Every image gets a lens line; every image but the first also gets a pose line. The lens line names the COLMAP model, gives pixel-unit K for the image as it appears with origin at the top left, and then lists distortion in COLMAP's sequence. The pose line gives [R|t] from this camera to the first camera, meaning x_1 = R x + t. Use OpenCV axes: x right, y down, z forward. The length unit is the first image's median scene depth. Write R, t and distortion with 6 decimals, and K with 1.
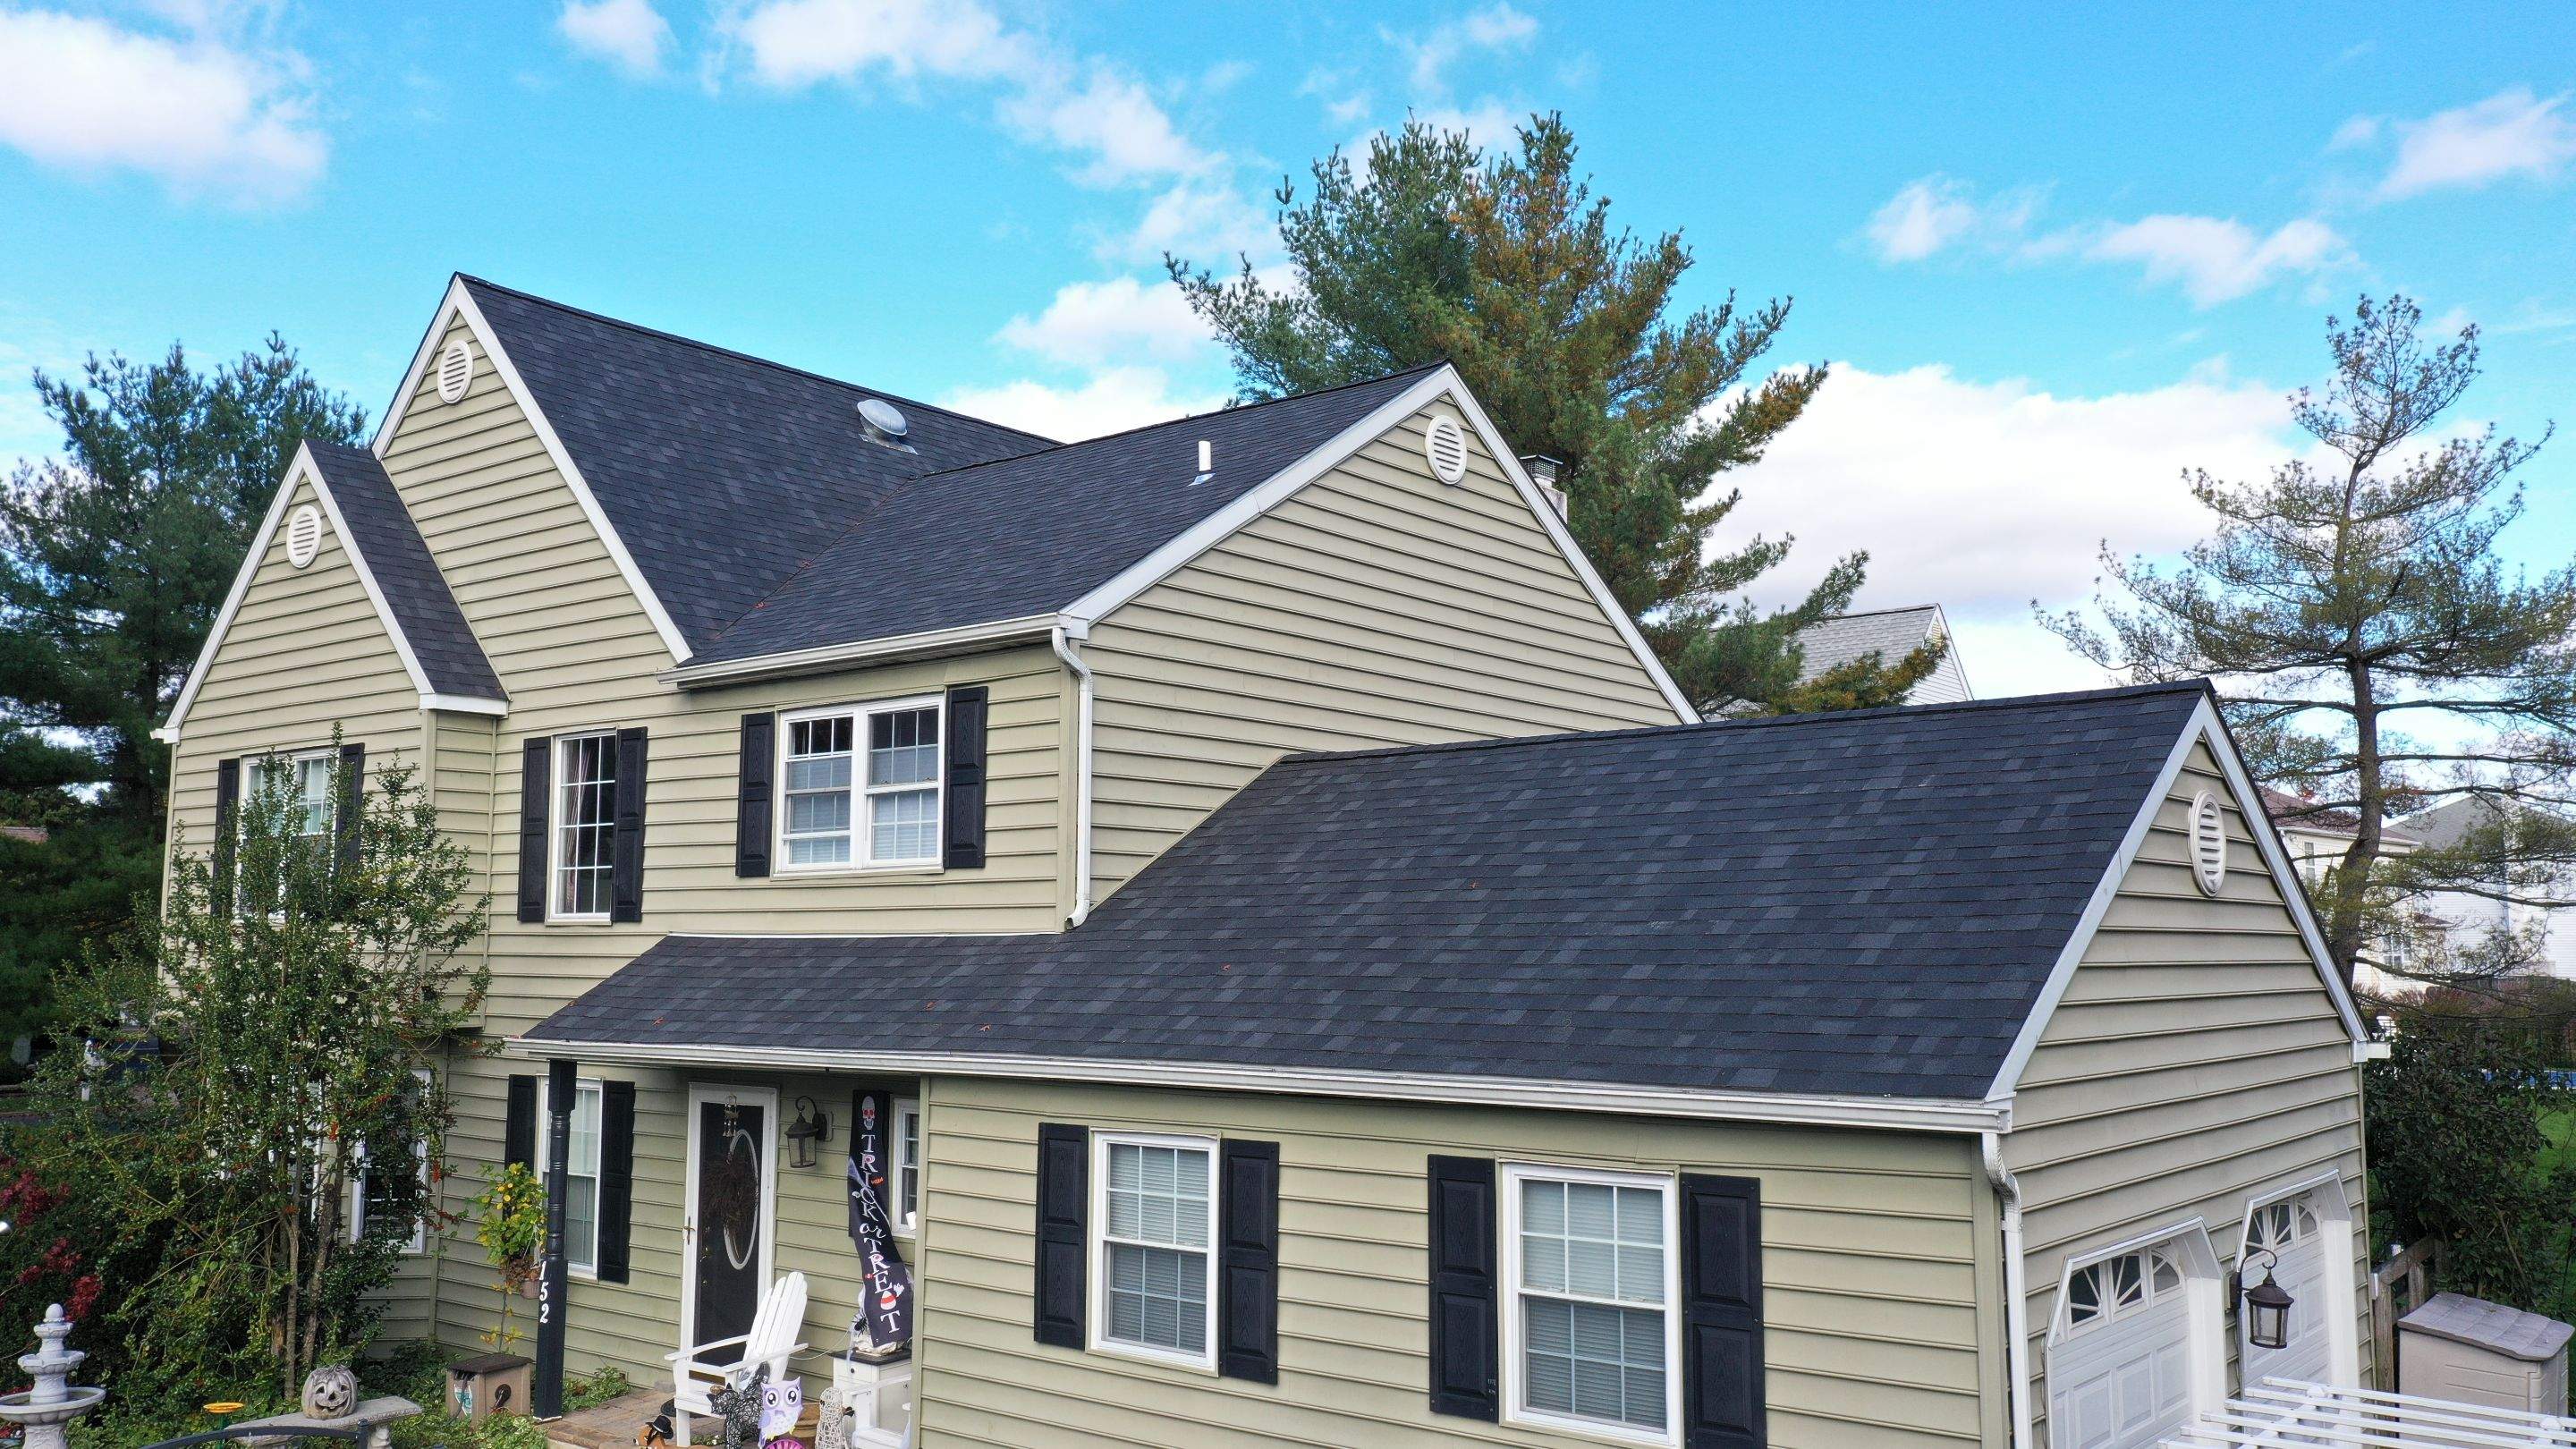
lens RADIAL K [[2043.9, 0, 1305.2], [0, 2043.9, 726.5], [0, 0, 1]] dist [0.011798, -0.003210]
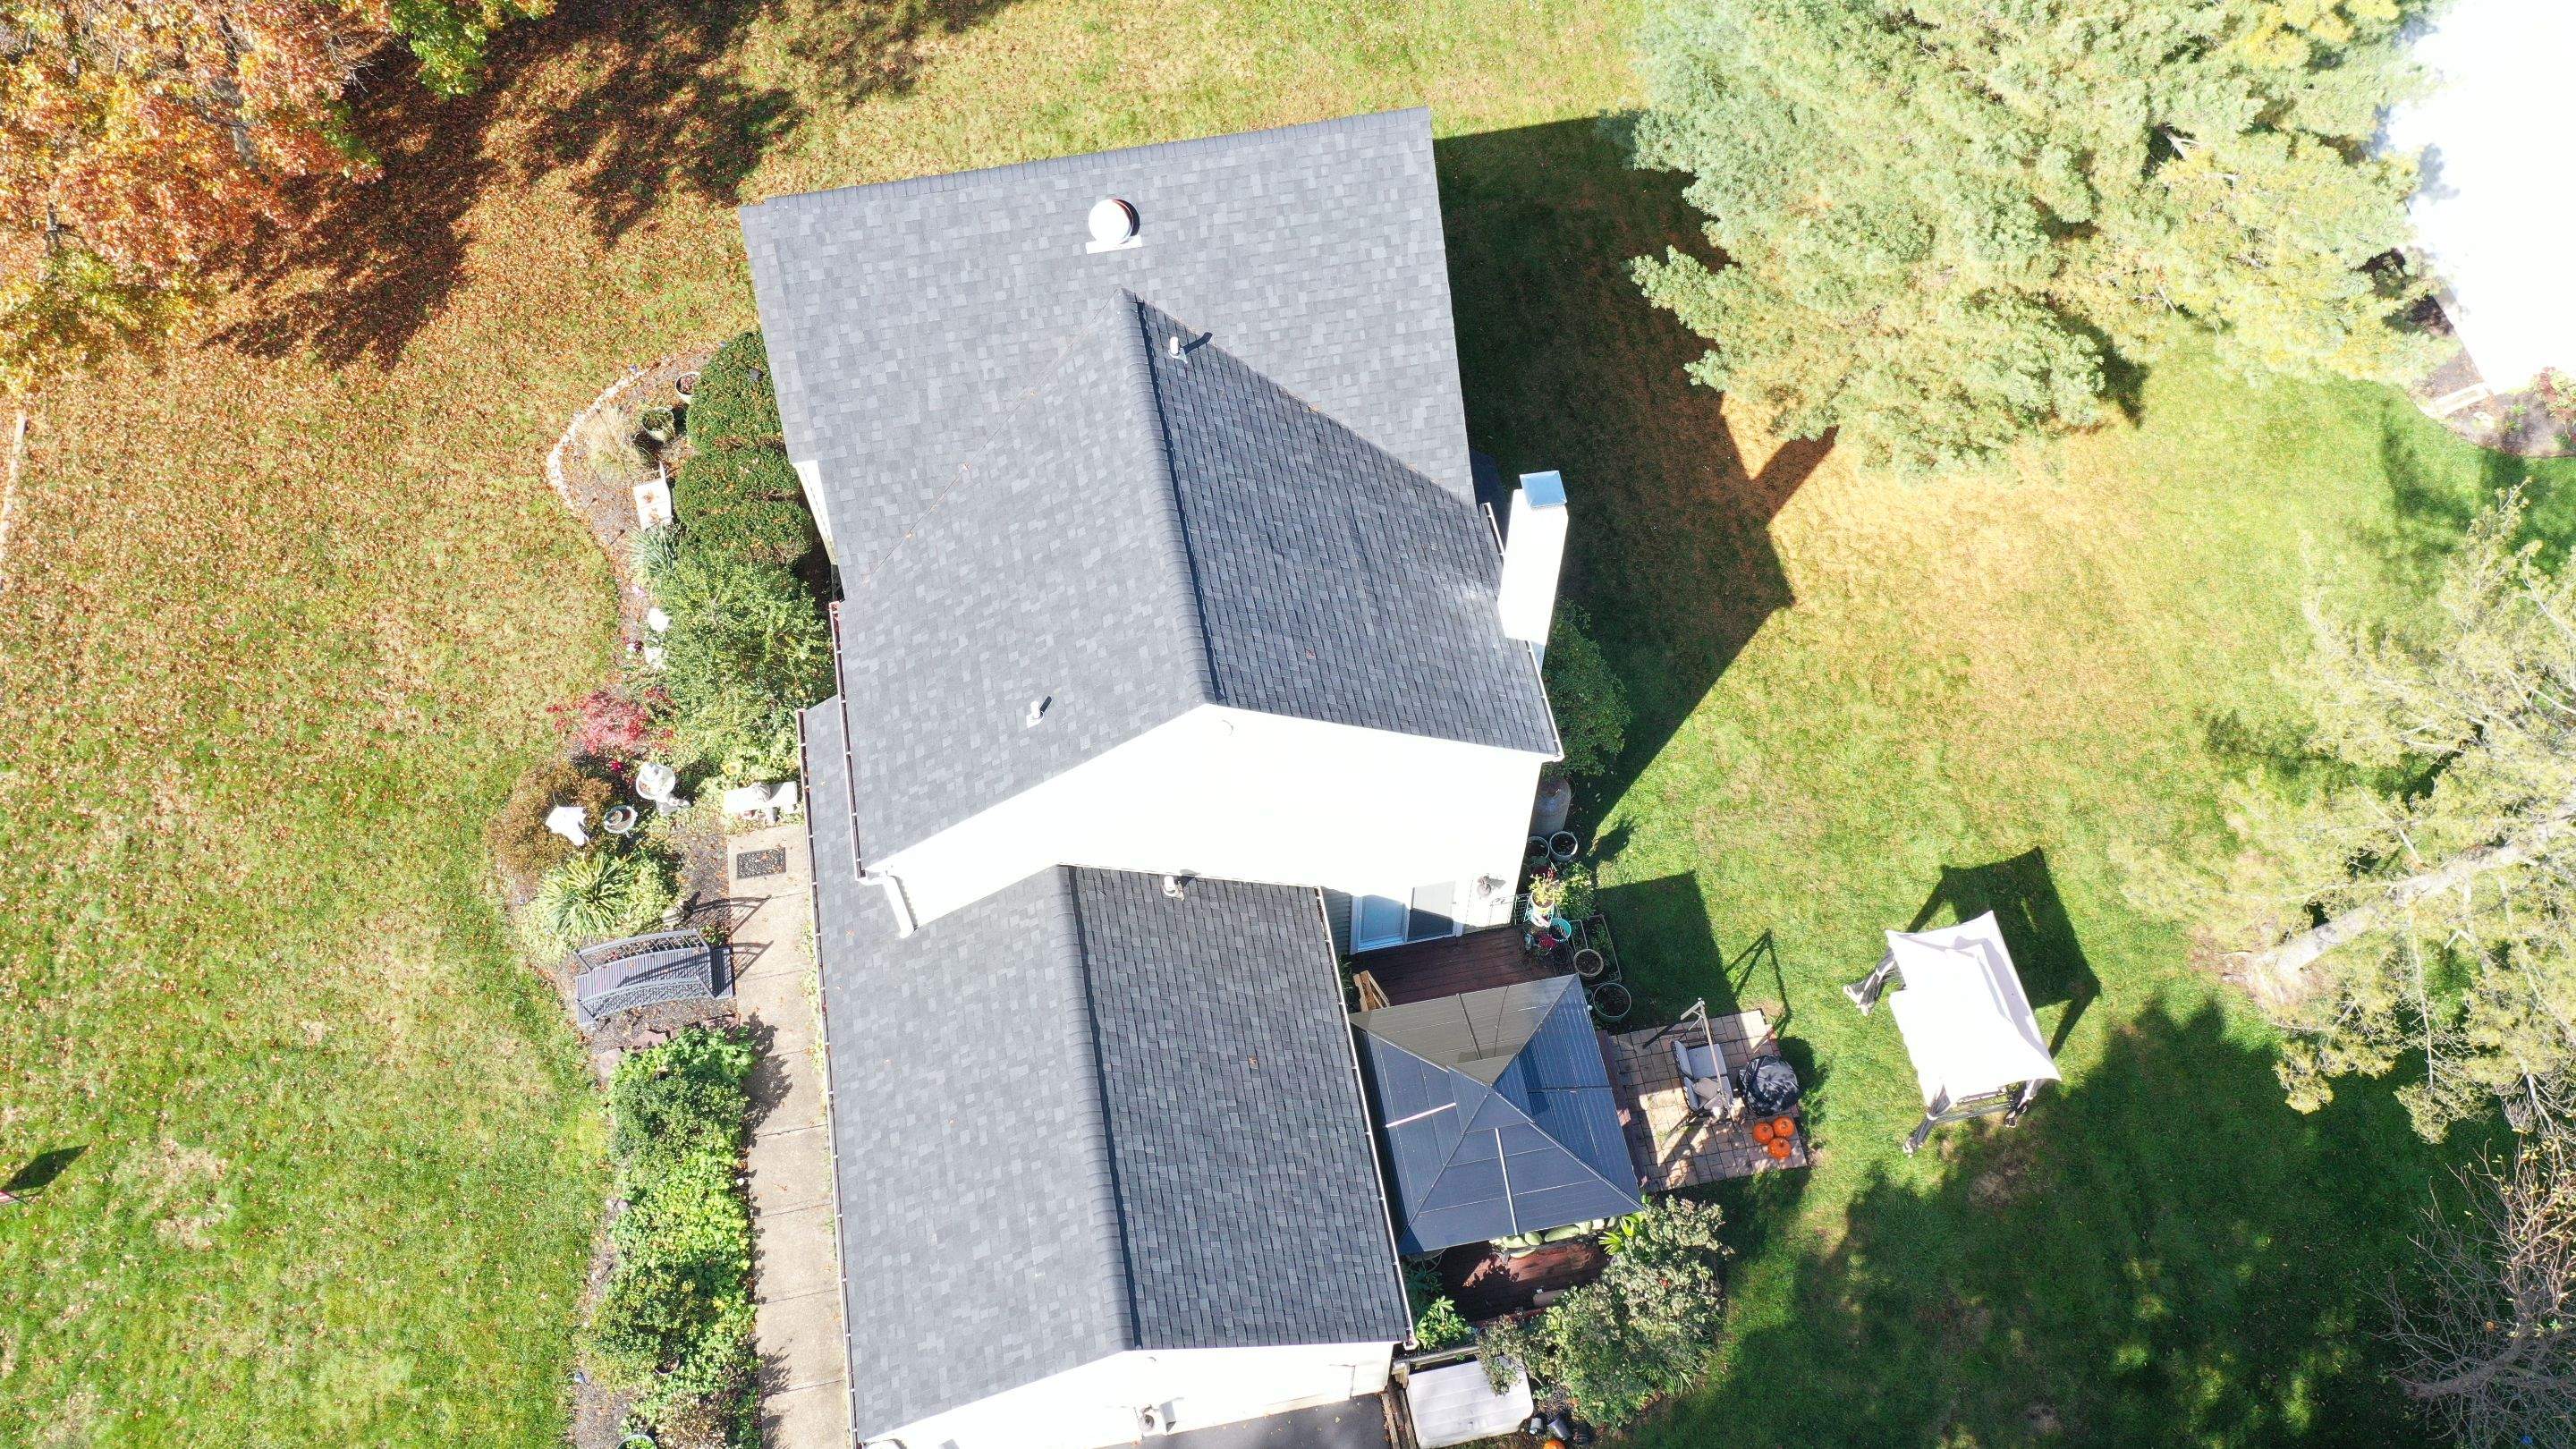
lens RADIAL K [[2043.9, 0, 1291.7], [0, 2043.9, 732.2], [0, 0, 1]] dist [0.011798, -0.003210]
pose [[0.752832, 0.564089, -0.339187, 0.655345], [0.080530, 0.432508, 0.898027, -1.549897], [0.653268, -0.703378, 0.280180, 0.683464]]
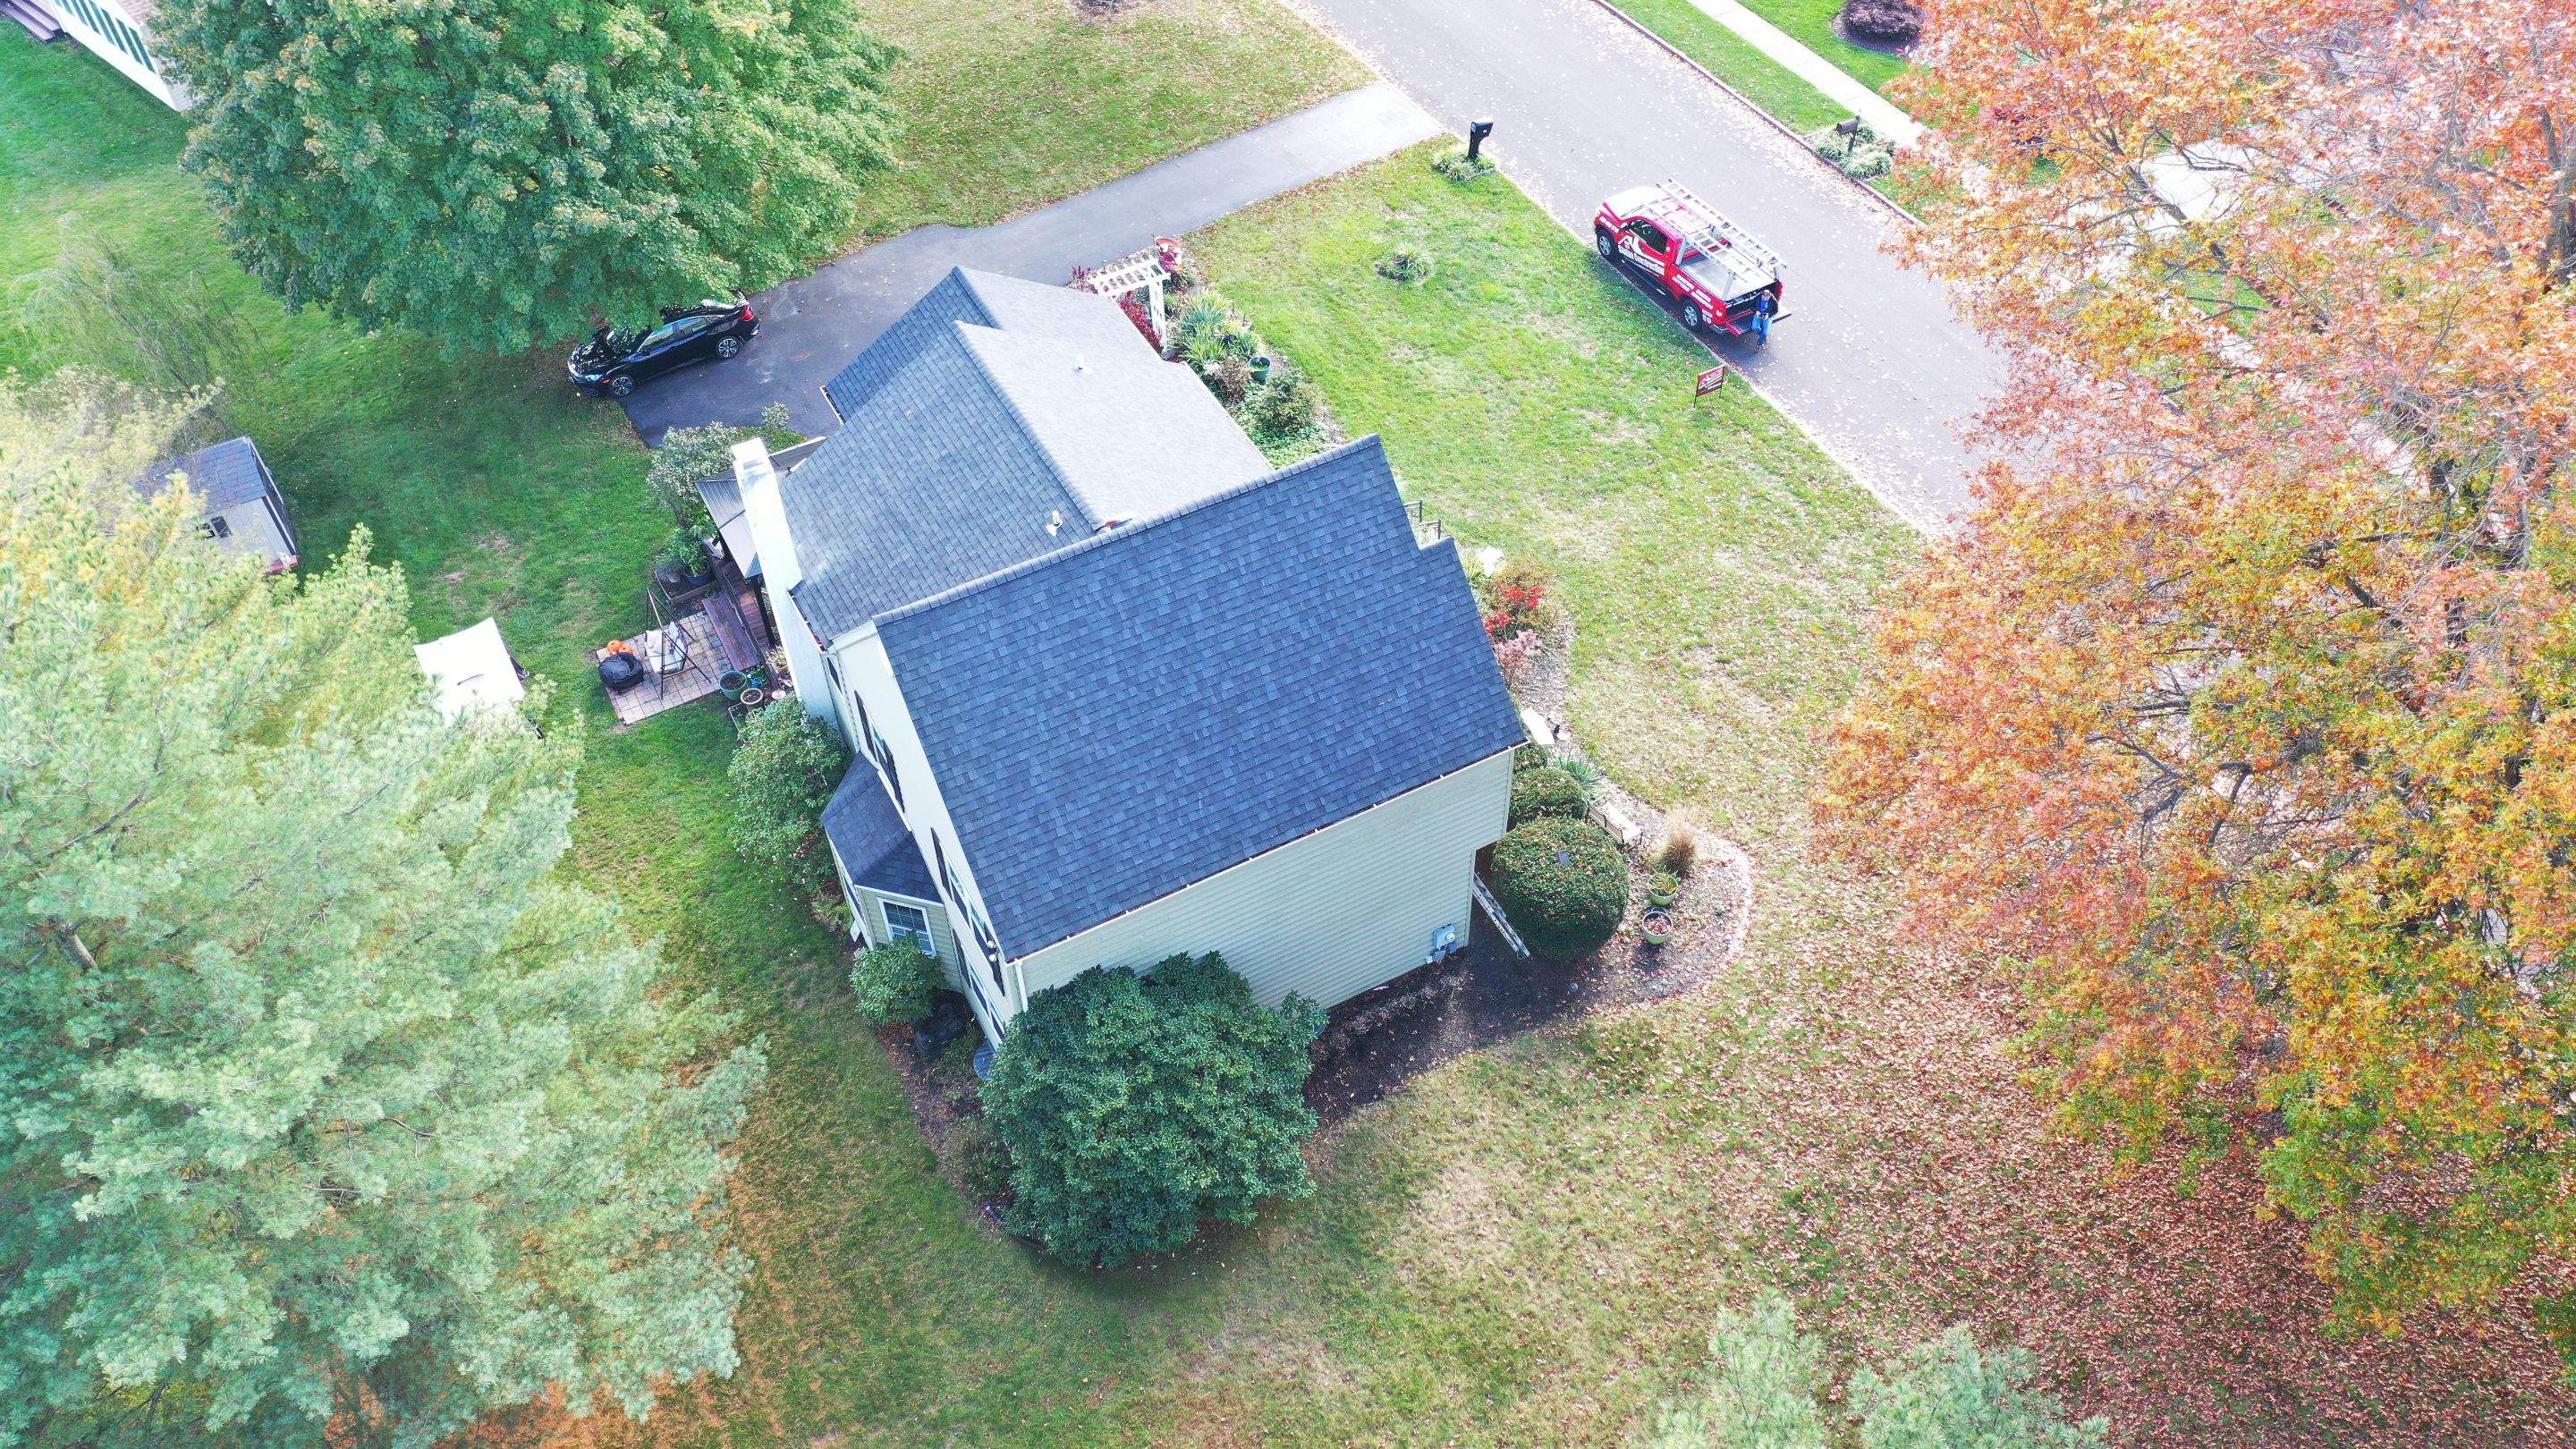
lens RADIAL K [[2043.9, 0, 1295.2], [0, 2043.9, 727.7], [0, 0, 1]] dist [0.011798, -0.003210]
pose [[-0.918597, -0.283860, 0.274961, -1.088658], [-0.030336, 0.744354, 0.667096, -1.451668], [-0.394031, 0.604451, -0.692372, 2.881145]]
